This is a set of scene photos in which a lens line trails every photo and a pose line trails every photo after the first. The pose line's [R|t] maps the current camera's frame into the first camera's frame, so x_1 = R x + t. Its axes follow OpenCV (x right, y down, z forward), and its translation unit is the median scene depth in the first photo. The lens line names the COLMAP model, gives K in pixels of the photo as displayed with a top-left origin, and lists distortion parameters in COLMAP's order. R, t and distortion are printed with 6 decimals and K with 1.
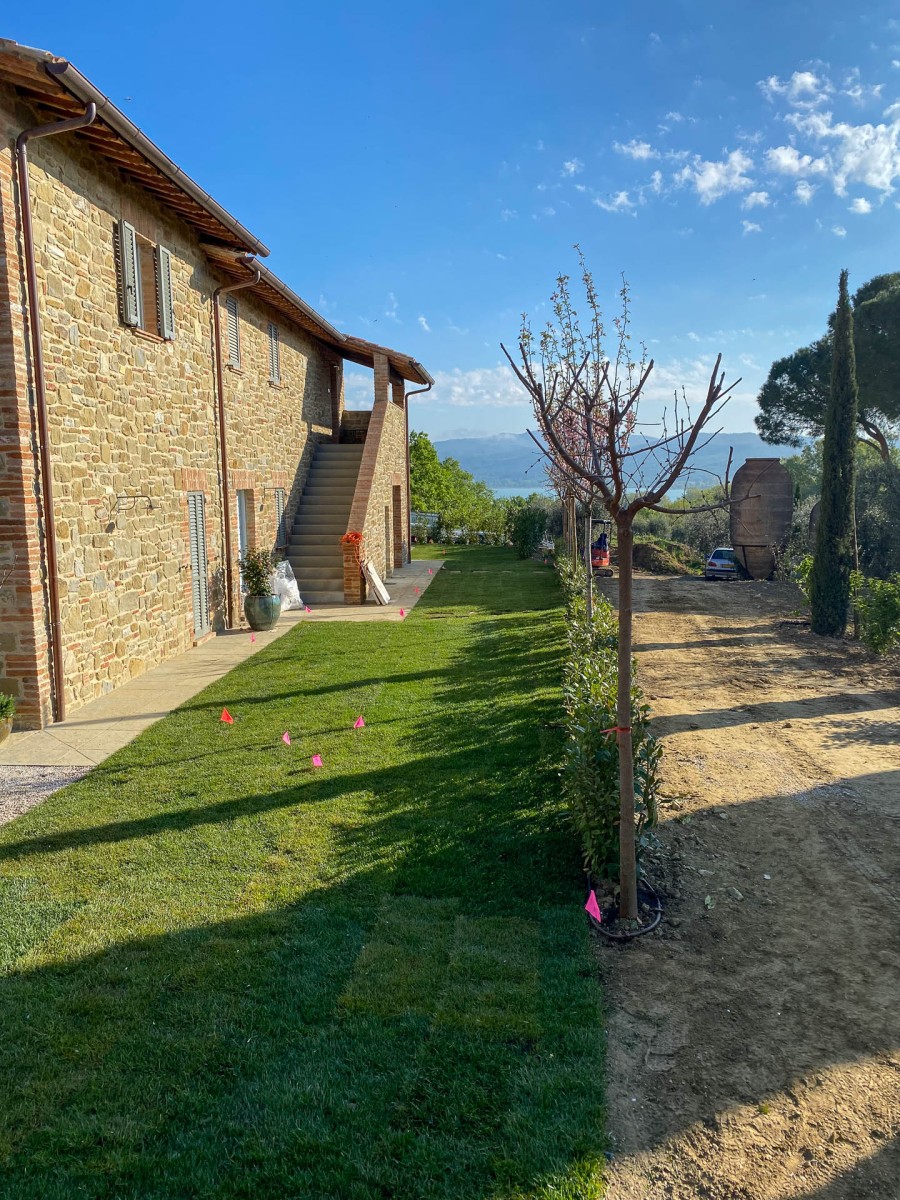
lens RADIAL K [[873.5, 0, 450.0], [0, 873.5, 600.0], [0, 0, 1]] dist [-0.002729, -0.001632]
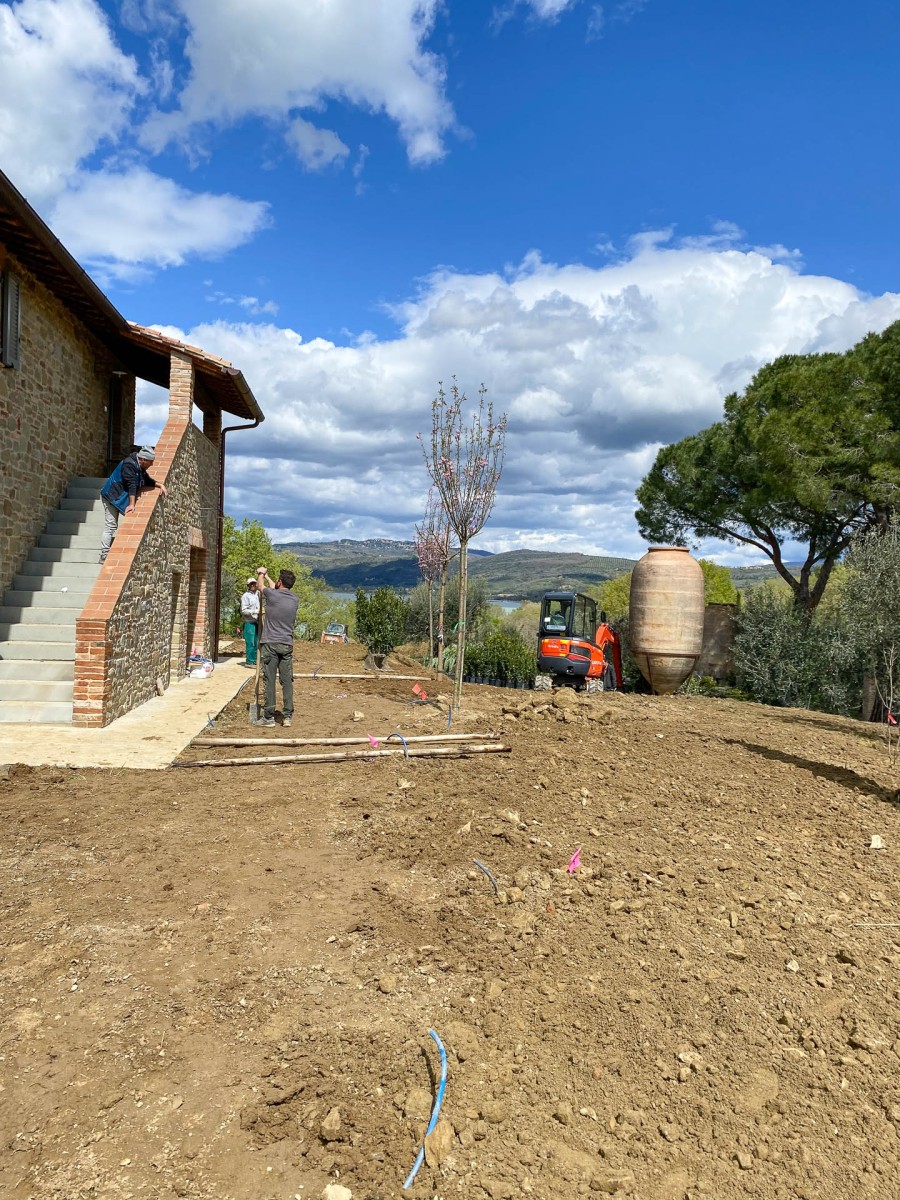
lens RADIAL K [[873.5, 0, 450.0], [0, 873.5, 600.0], [0, 0, 1]] dist [-0.002729, -0.001632]
pose [[0.982646, 0.043389, 0.180344, 0.008612], [-0.020932, 0.991985, -0.124606, -0.006263], [-0.184305, 0.118669, 0.975679, 0.218821]]
